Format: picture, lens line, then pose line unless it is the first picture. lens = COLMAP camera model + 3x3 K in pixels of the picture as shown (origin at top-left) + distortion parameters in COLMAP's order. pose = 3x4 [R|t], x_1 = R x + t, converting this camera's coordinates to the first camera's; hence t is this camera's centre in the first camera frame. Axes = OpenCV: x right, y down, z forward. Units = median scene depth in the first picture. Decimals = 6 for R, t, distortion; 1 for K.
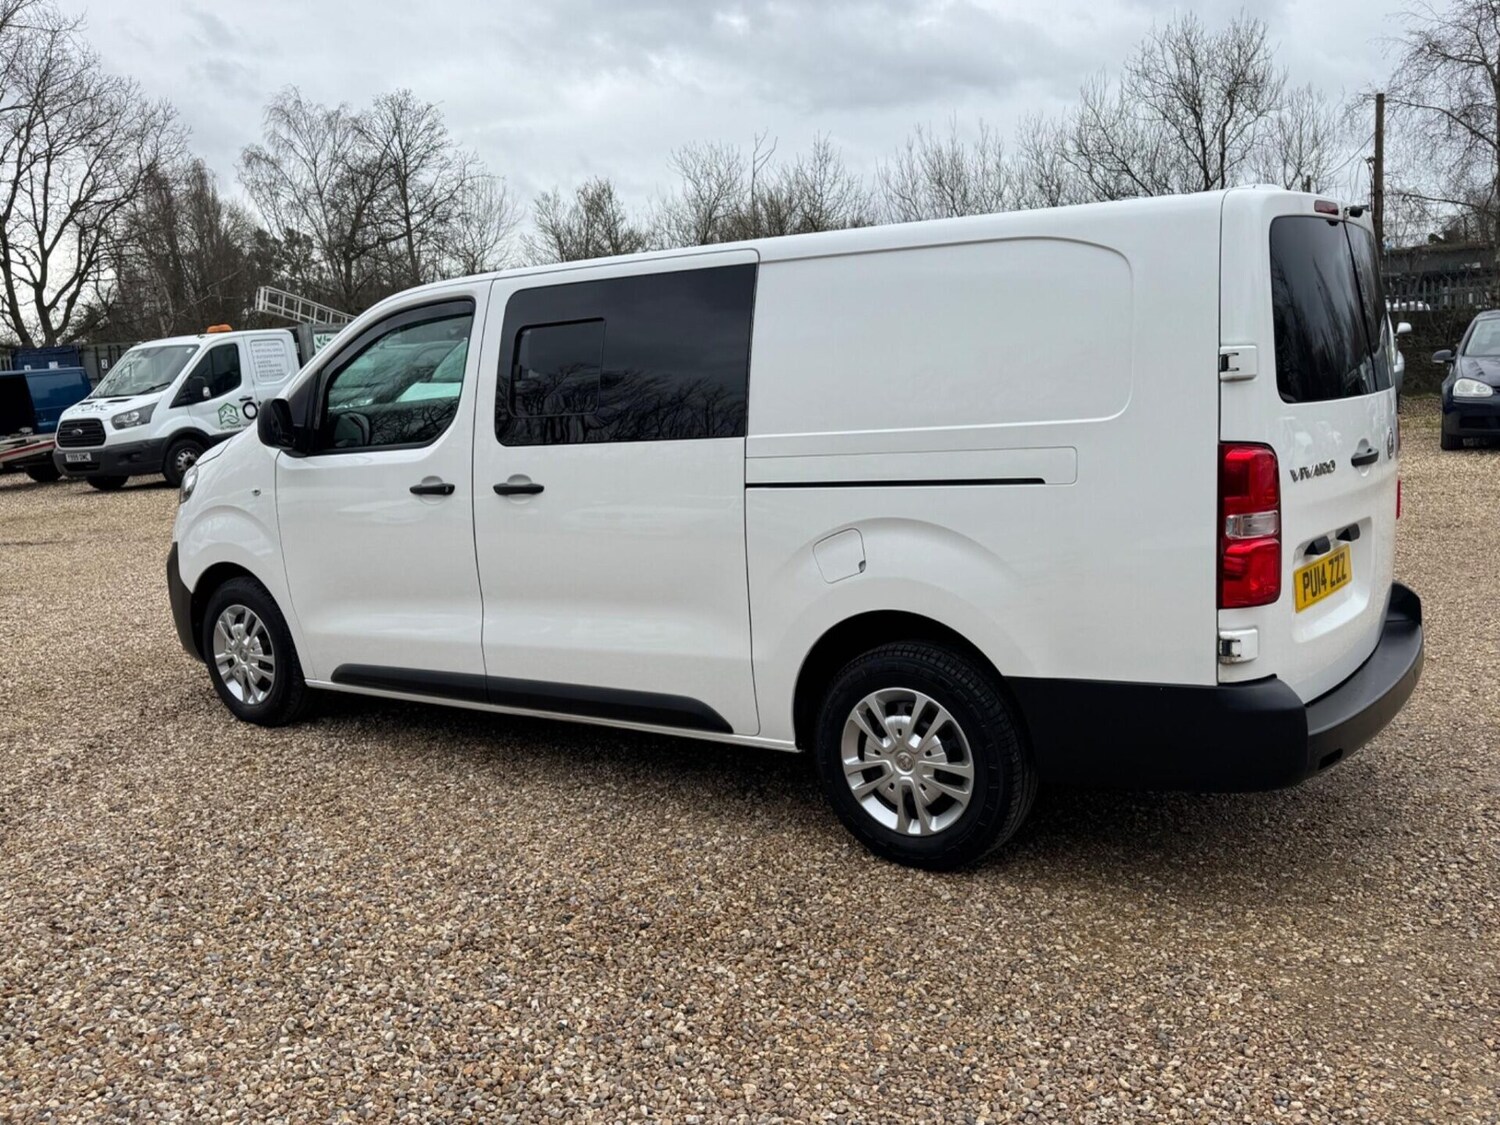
lens RADIAL K [[1333.5, 0, 750.0], [0, 1333.5, 562.5], [0, 0, 1]] dist [0.106562, -0.182028]
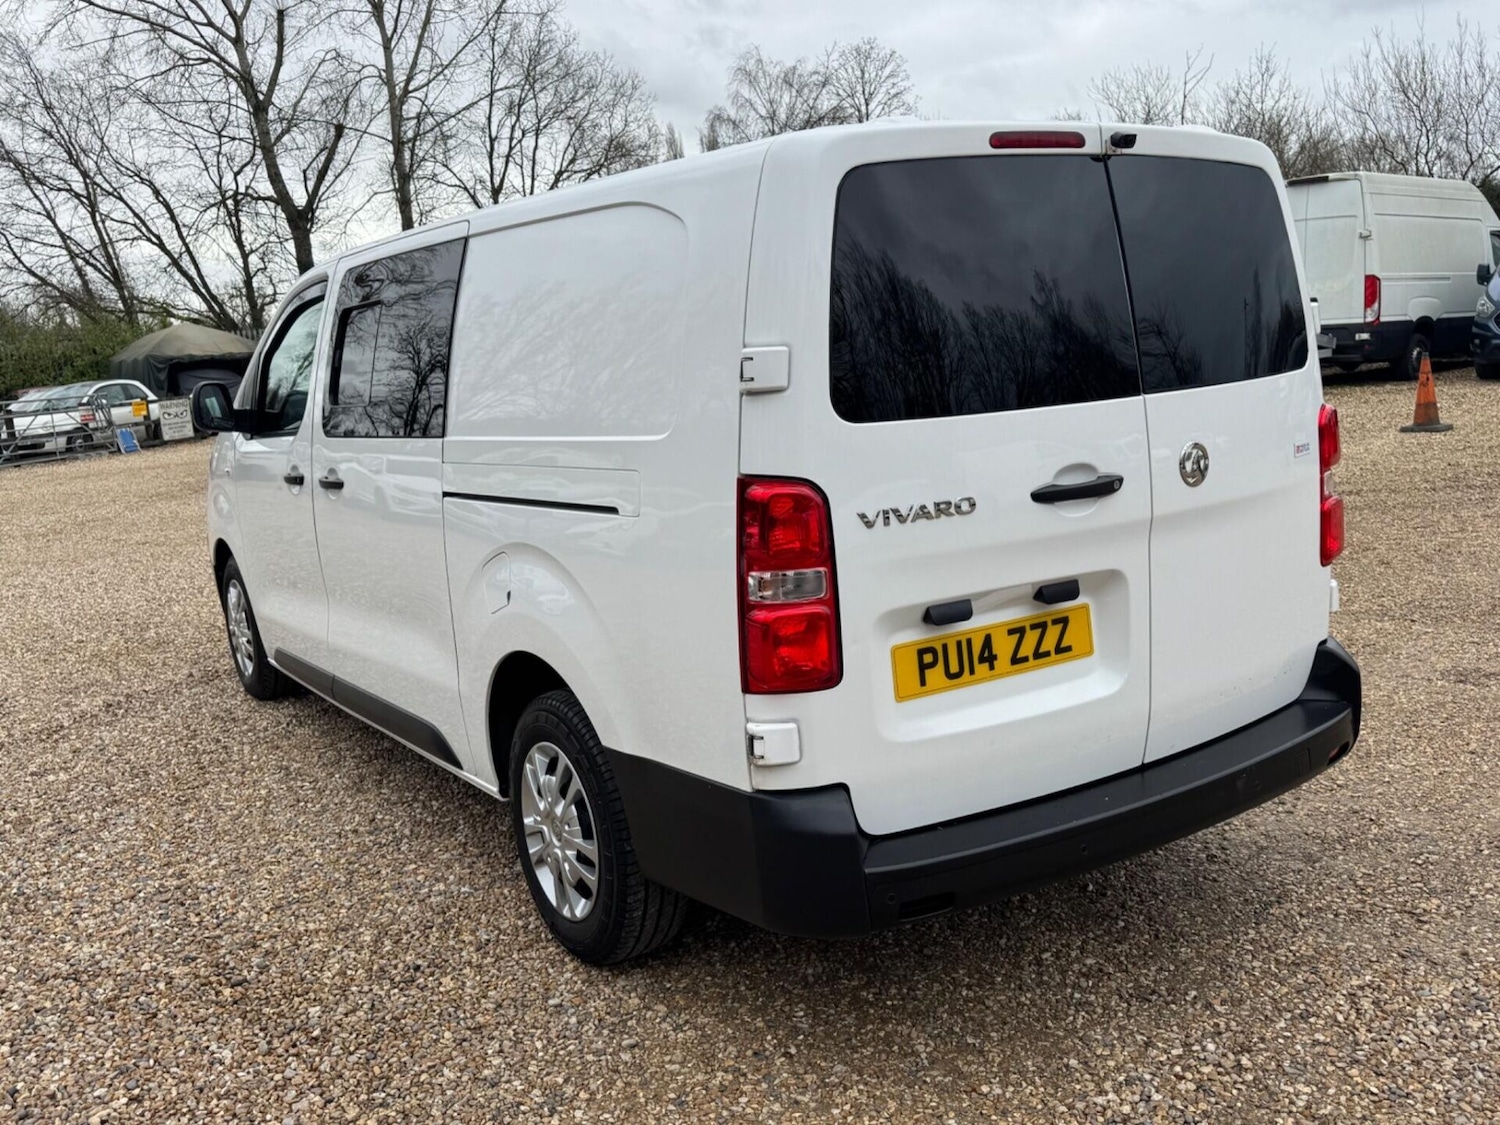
lens RADIAL K [[1354.7, 0, 753.3], [0, 1354.7, 535.9], [0, 0, 1]] dist [0.073736, -0.124672]
pose [[0.932641, 0.040184, -0.358561, 0.492964], [-0.032859, 0.999109, 0.026503, -0.059029], [0.359307, -0.012936, 0.933130, 0.228508]]
